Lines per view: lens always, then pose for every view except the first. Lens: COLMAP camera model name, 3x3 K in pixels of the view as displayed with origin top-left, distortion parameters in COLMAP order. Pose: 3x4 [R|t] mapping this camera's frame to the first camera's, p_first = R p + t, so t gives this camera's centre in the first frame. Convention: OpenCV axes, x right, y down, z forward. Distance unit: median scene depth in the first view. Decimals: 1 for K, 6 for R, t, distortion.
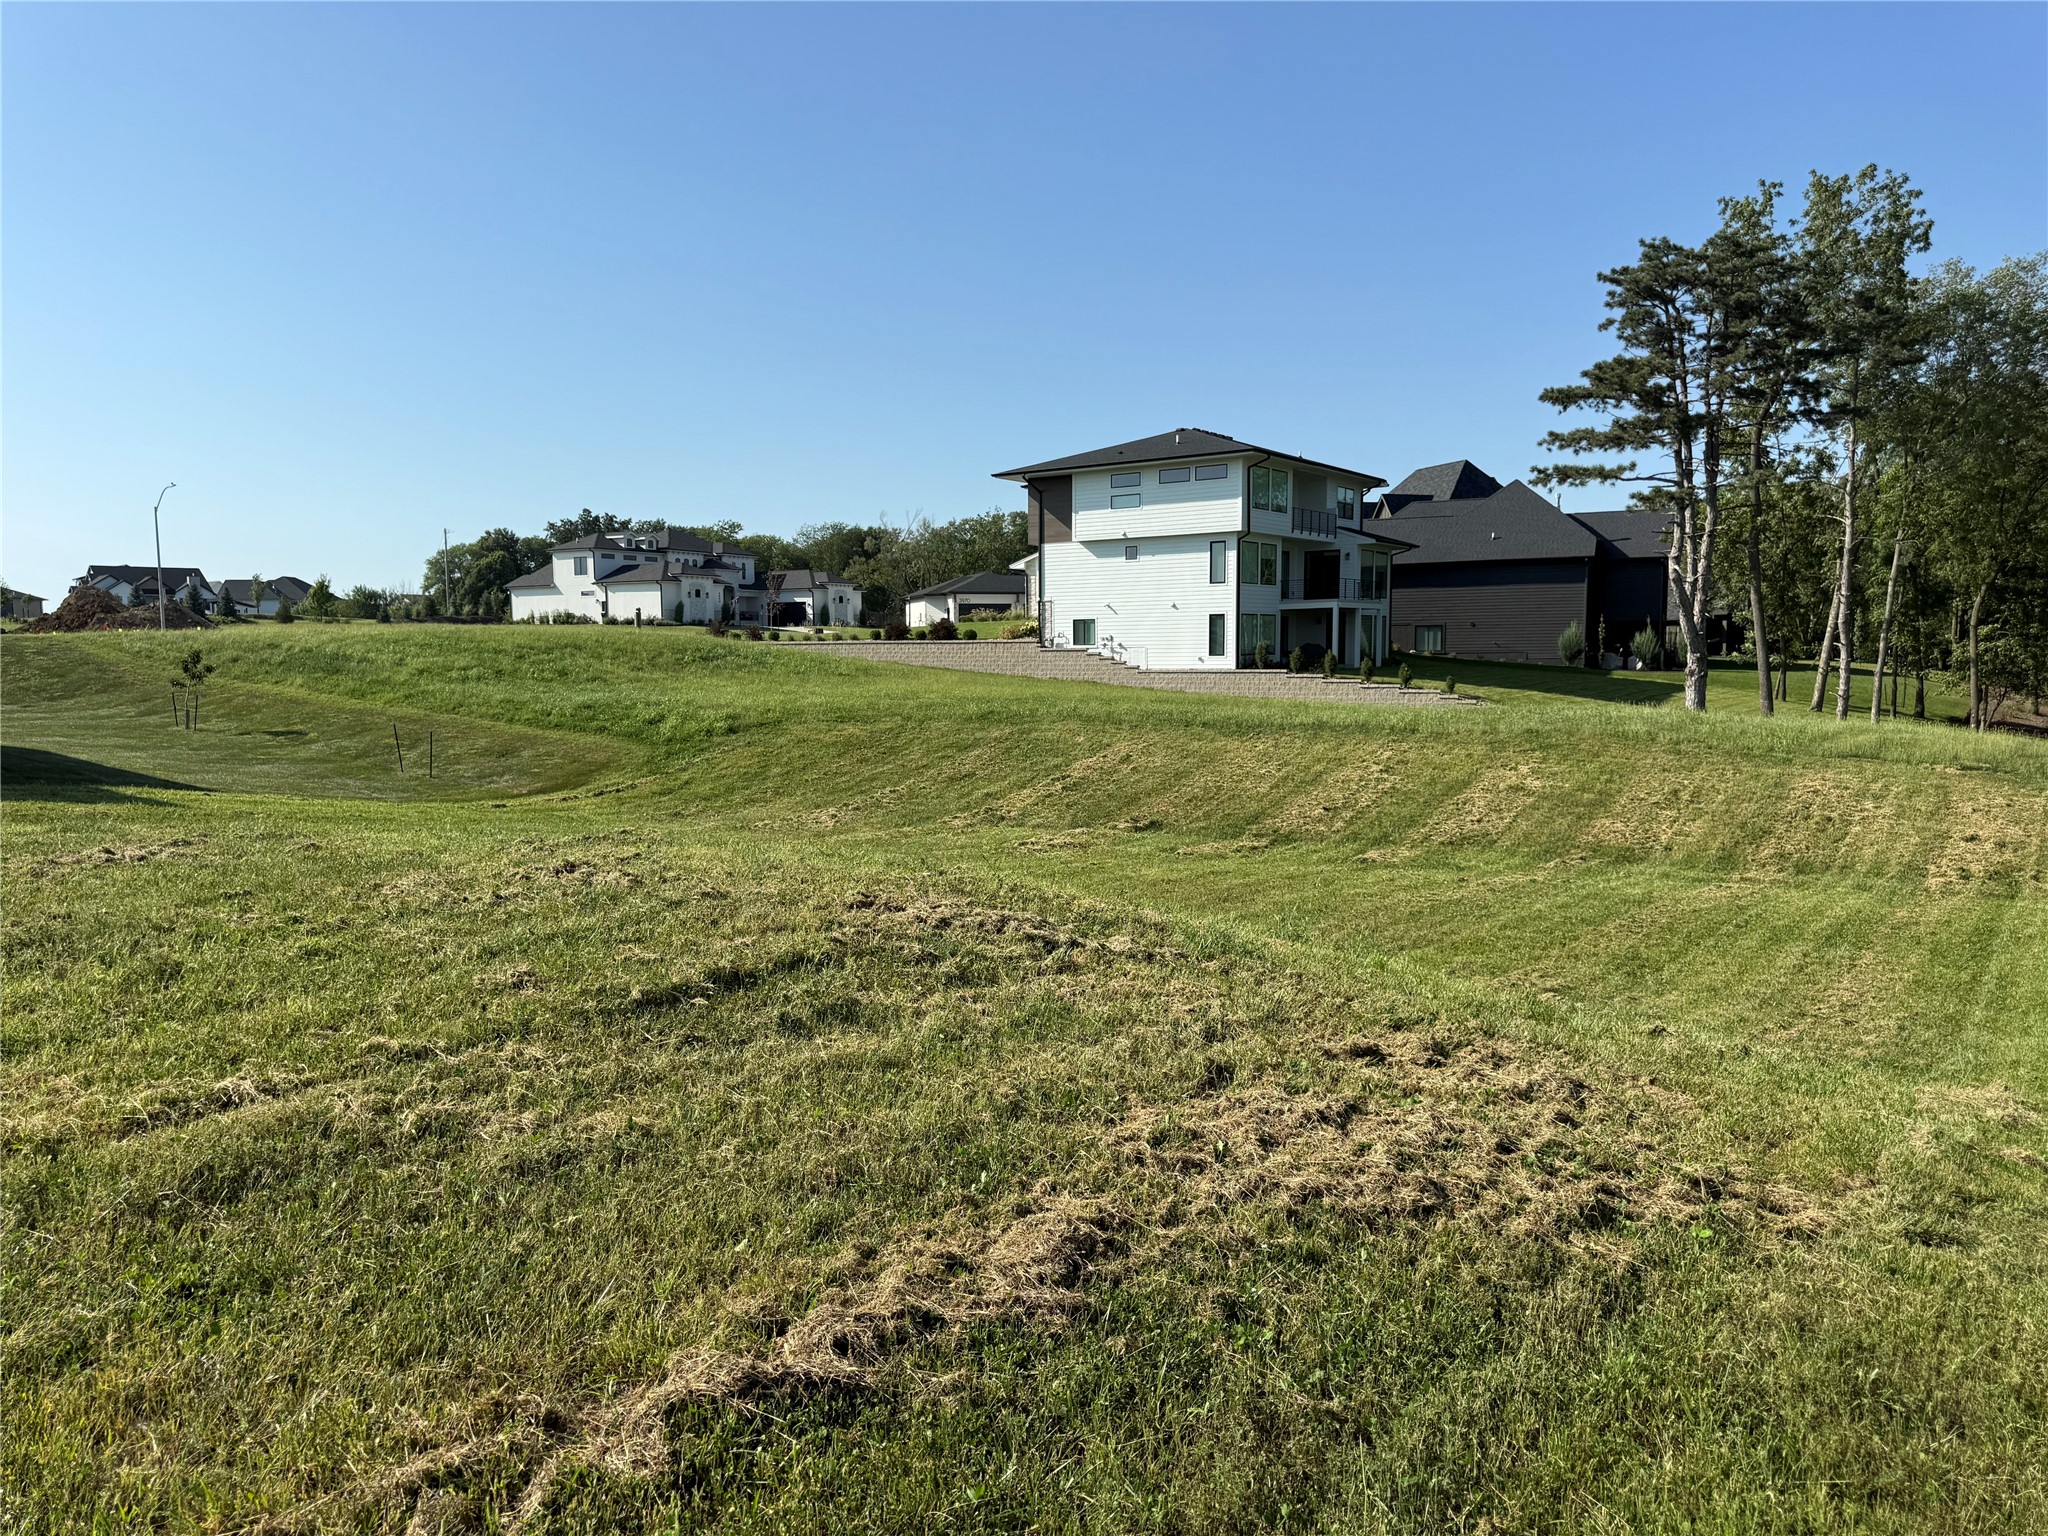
lens RADIAL K [[1481.6, 0, 984.7], [0, 1481.6, 775.4], [0, 0, 1]] dist [0.177537, -0.259209]
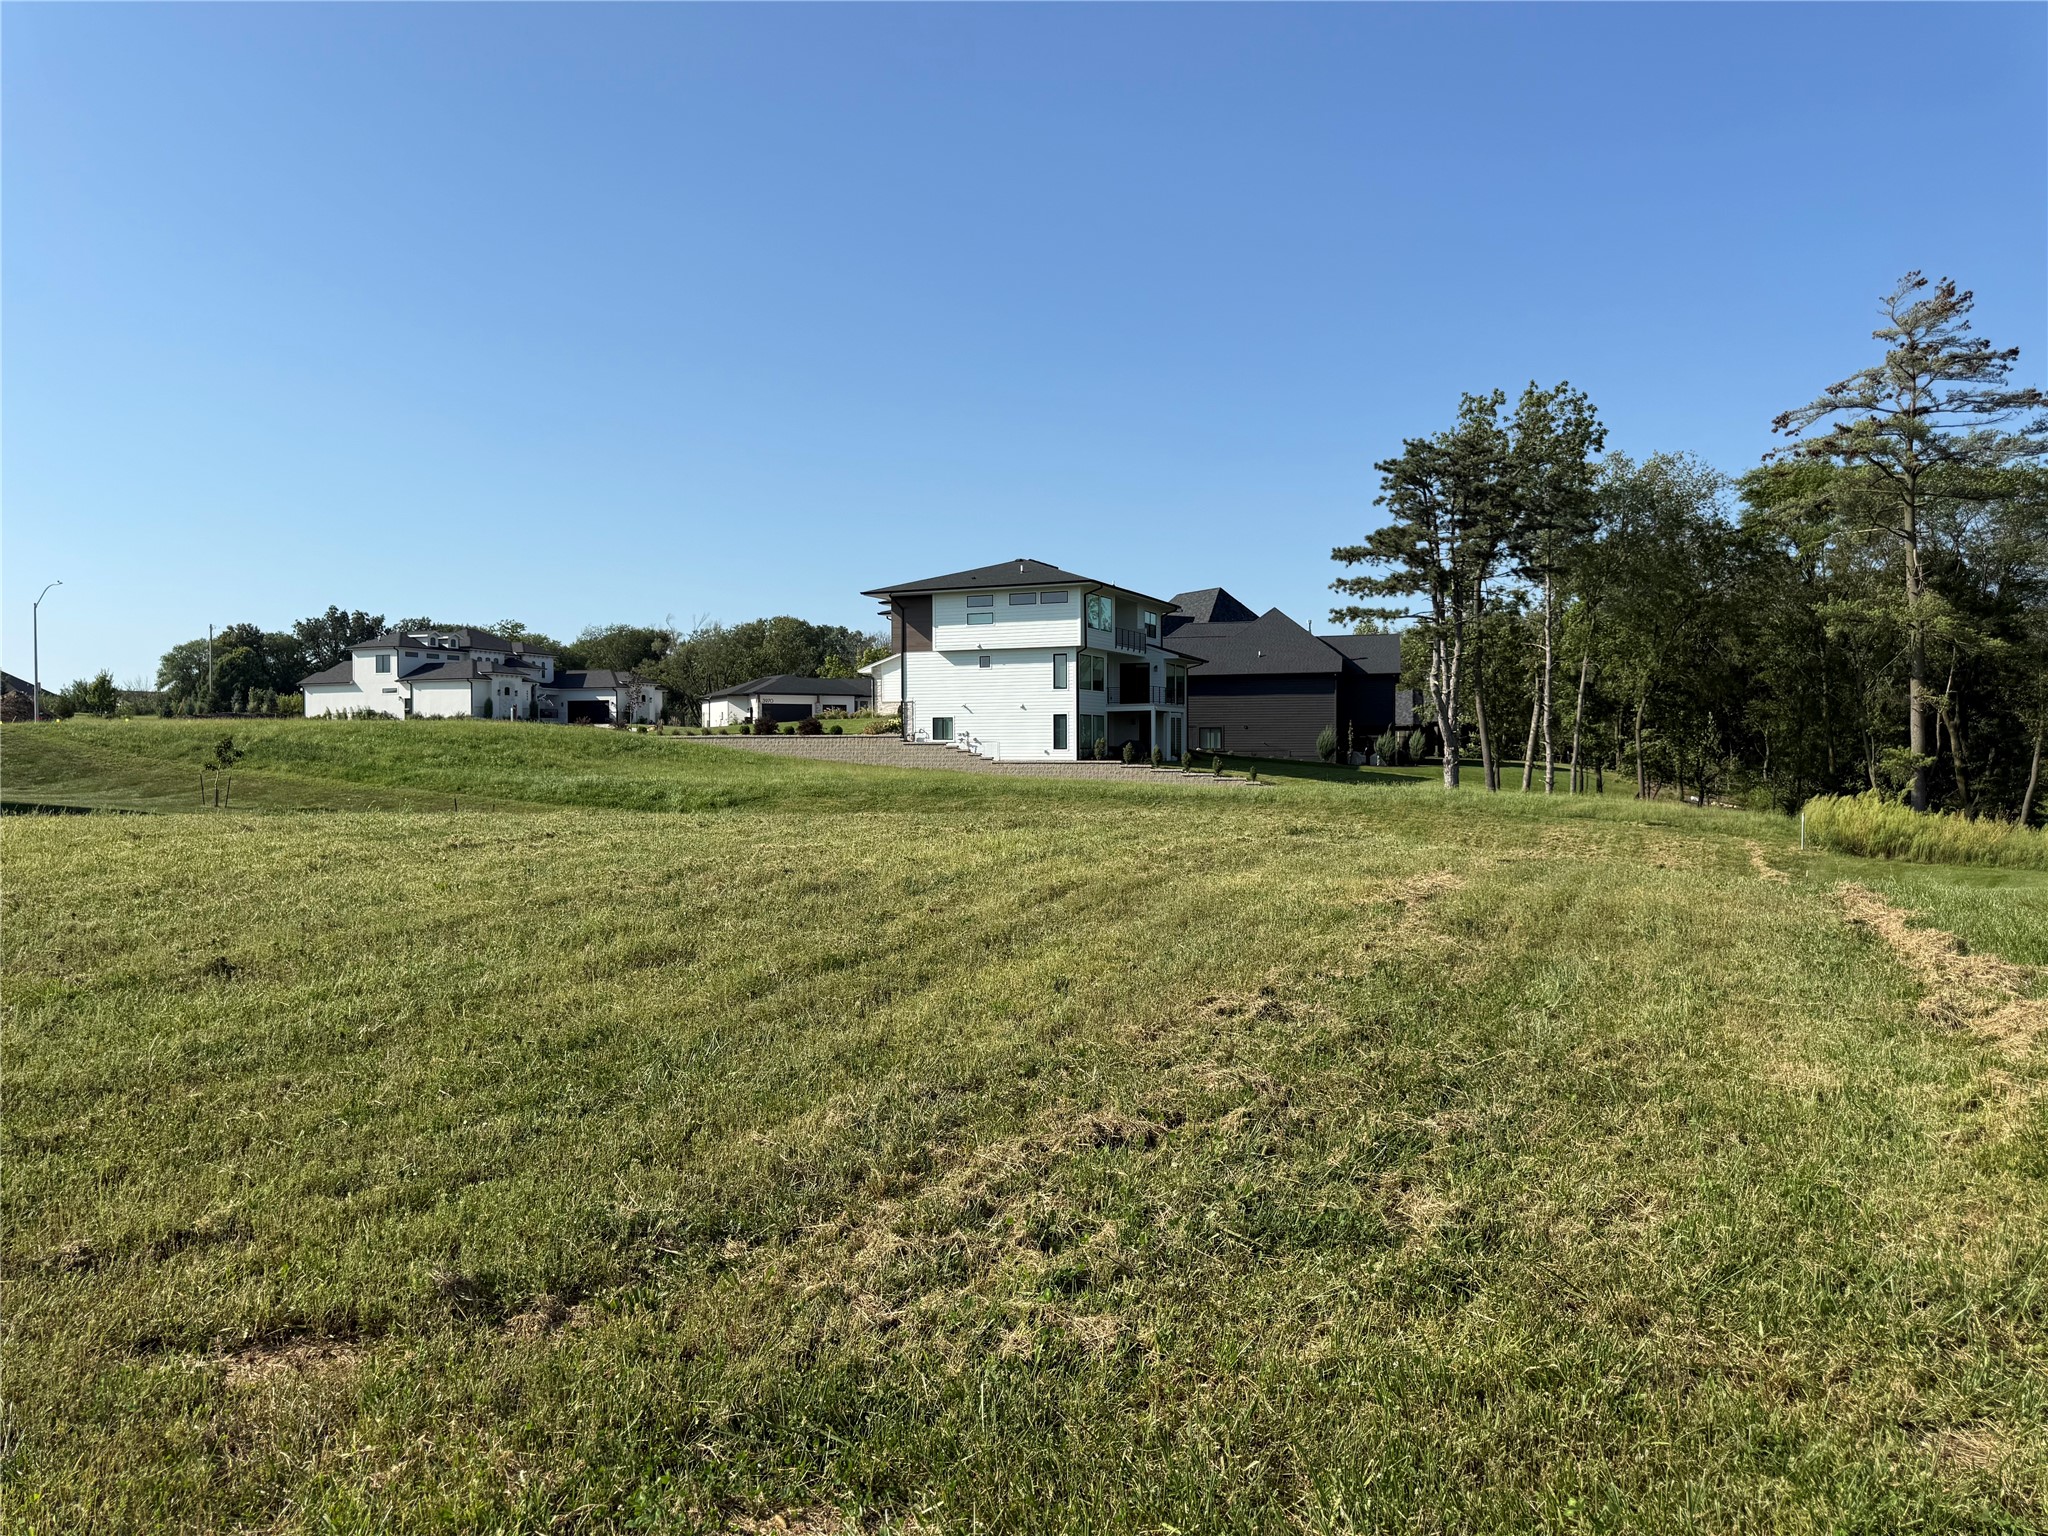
lens RADIAL K [[1481.6, 0, 984.7], [0, 1481.6, 775.4], [0, 0, 1]] dist [0.177537, -0.259209]
pose [[0.983356, 0.001629, 0.181679, -0.112685], [0.010908, 0.997627, -0.067985, 0.019182], [-0.181359, 0.068835, 0.981005, -0.139315]]
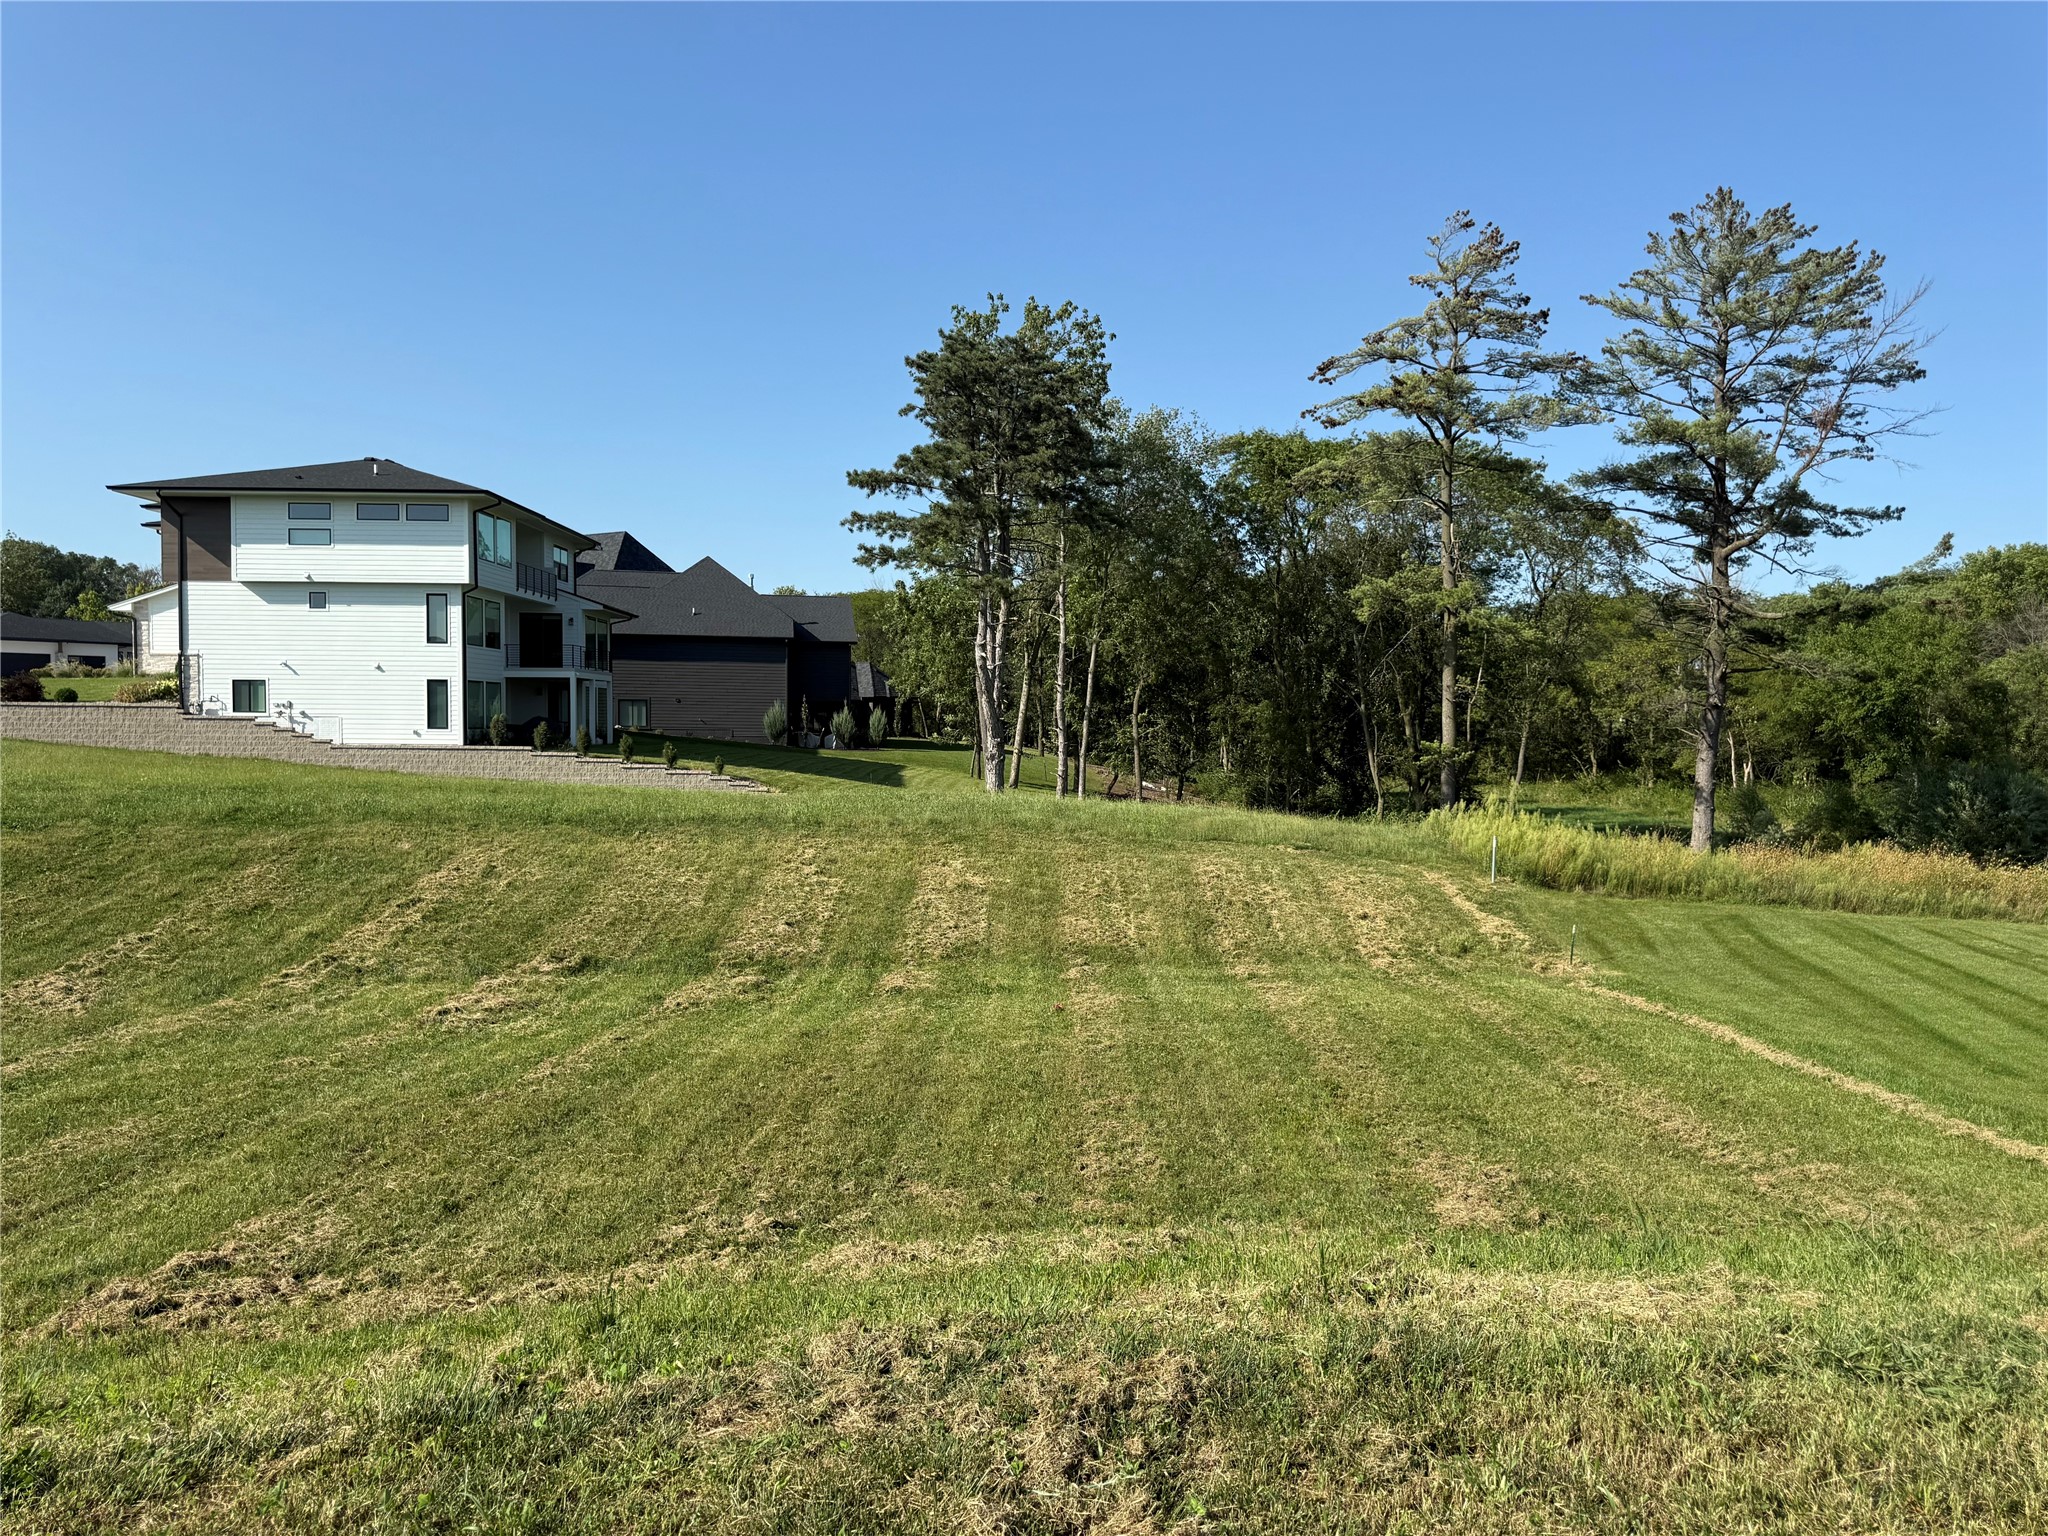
lens RADIAL K [[1480.4, 0, 1023.4], [0, 1480.4, 783.1], [0, 0, 1]] dist [0.085890, -0.132970]
pose [[0.808832, -0.009880, 0.587957, -0.070246], [0.034154, 0.998960, -0.030199, -0.012656], [-0.587047, 0.044507, 0.808329, 0.120992]]
